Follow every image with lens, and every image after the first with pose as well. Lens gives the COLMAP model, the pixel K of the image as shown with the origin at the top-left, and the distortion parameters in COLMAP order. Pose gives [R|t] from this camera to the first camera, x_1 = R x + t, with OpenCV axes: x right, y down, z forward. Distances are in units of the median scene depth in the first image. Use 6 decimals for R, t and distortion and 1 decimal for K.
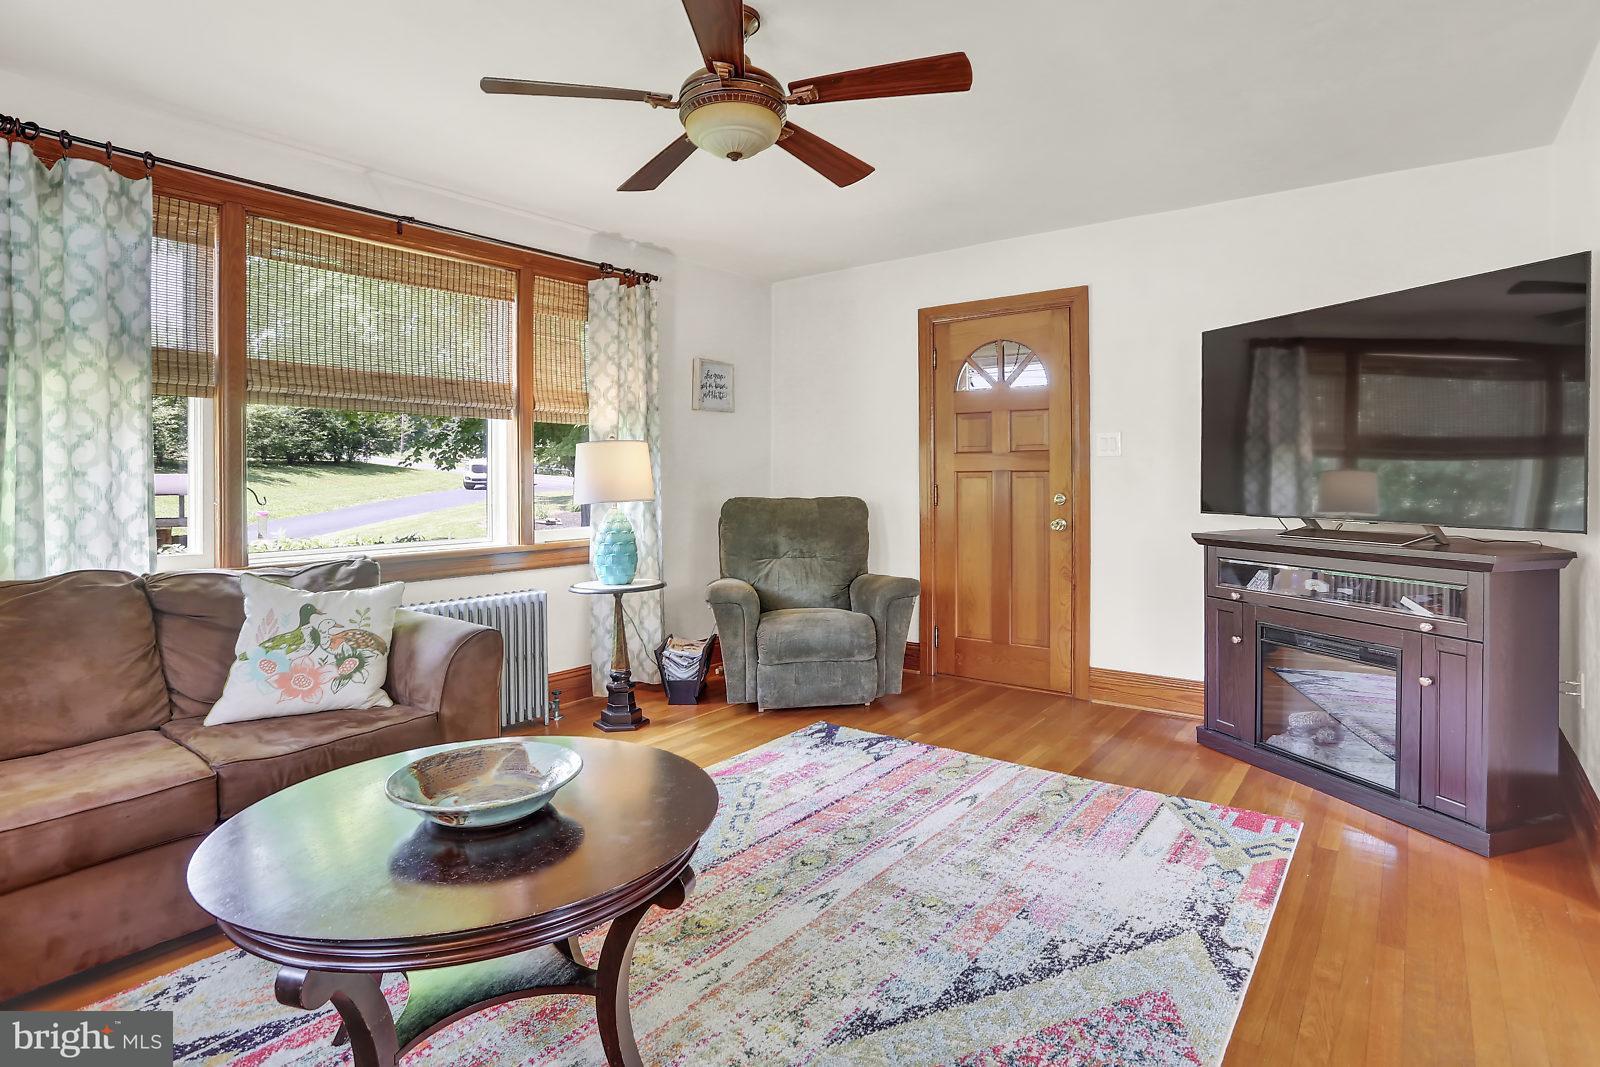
lens RADIAL K [[830.2, 0, 803.0], [0, 830.2, 473.6], [0, 0, 1]] dist [-0.071821, 0.036386]
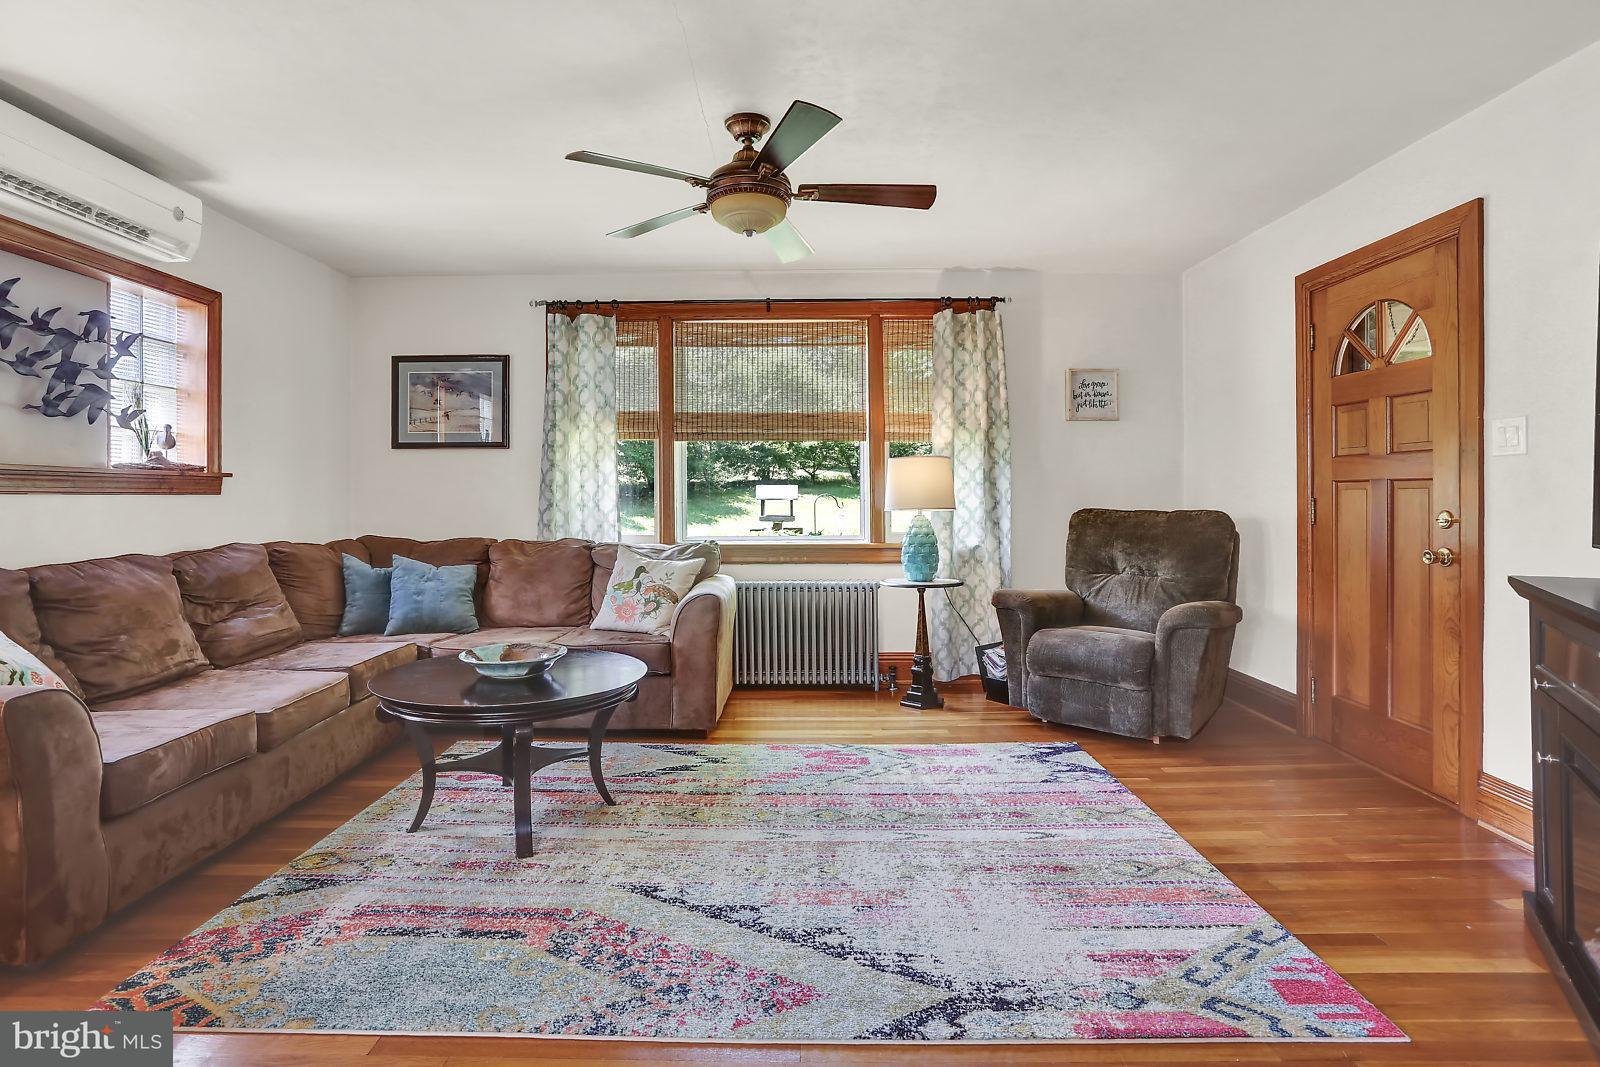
lens RADIAL K [[817.9, 0, 790.0], [0, 817.9, 516.9], [0, 0, 1]] dist [-0.061554, 0.025131]
pose [[0.592938, 0.026916, -0.804798, 0.757610], [0.003596, 0.999343, 0.036071, 0.004026], [0.805240, -0.024282, 0.592452, 0.238643]]
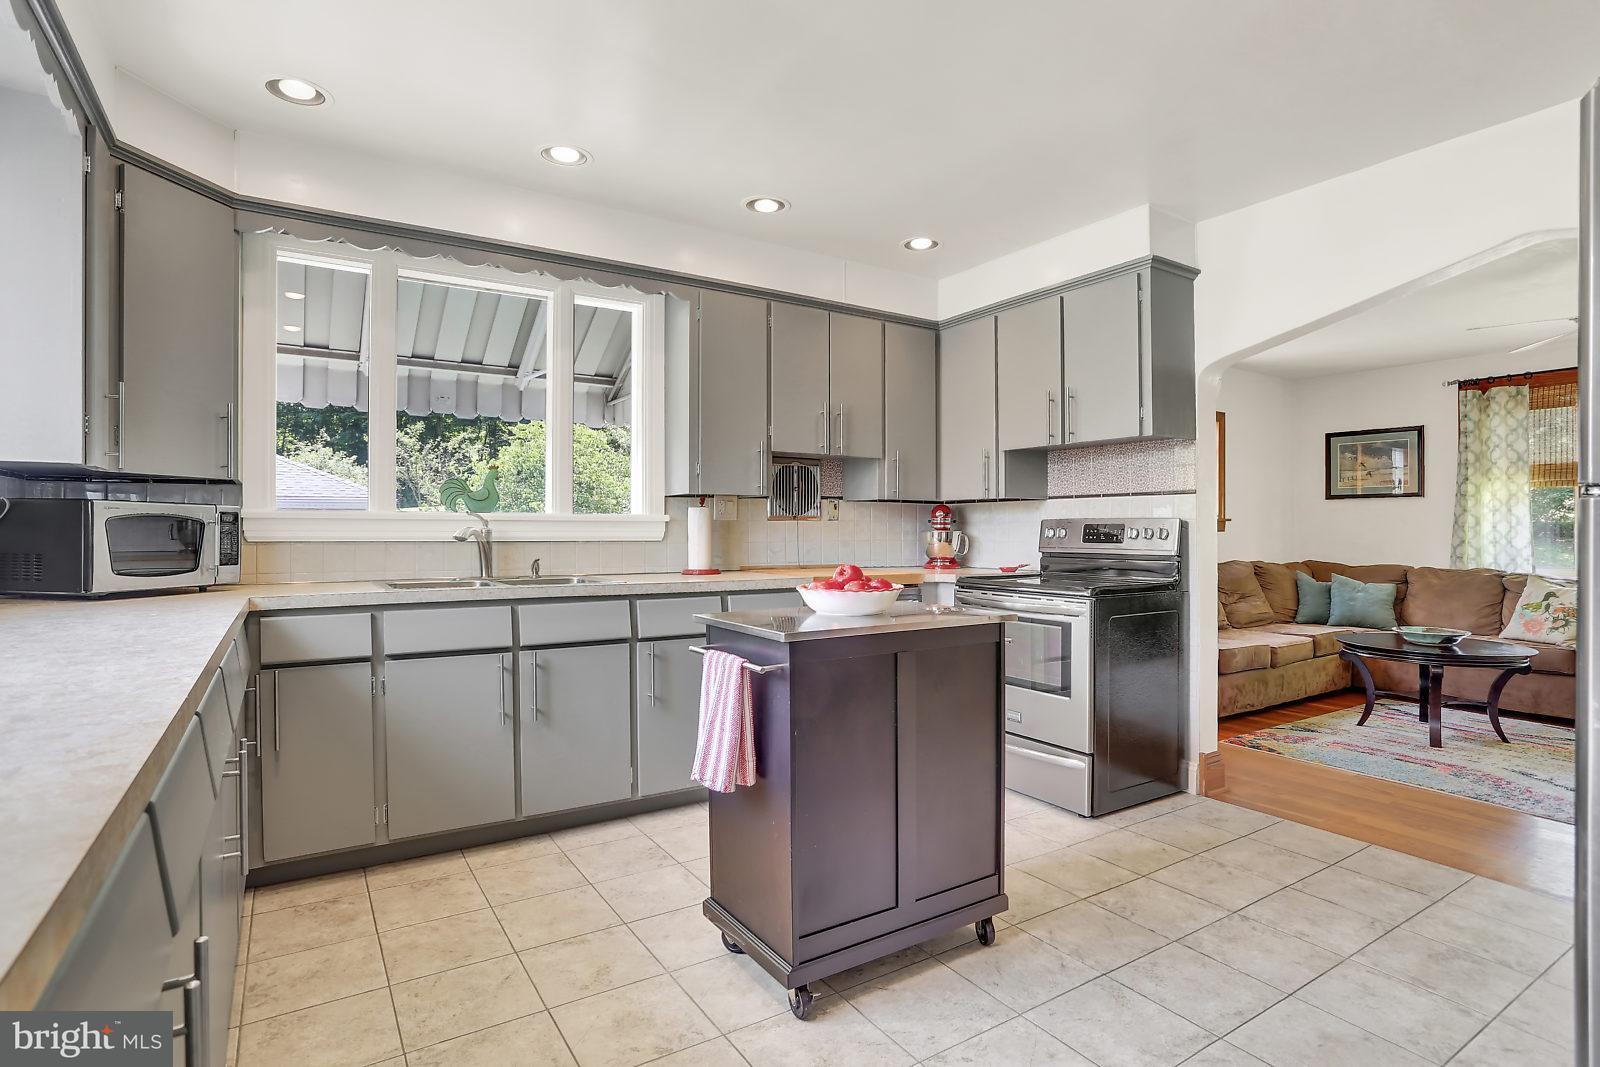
lens RADIAL K [[817.9, 0, 790.0], [0, 817.9, 516.9], [0, 0, 1]] dist [-0.061554, 0.025131]
pose [[-0.358157, -0.010046, -0.933607, 1.643648], [0.004777, 0.999909, -0.012592, -0.007999], [0.933649, -0.008970, -0.358077, -0.053585]]
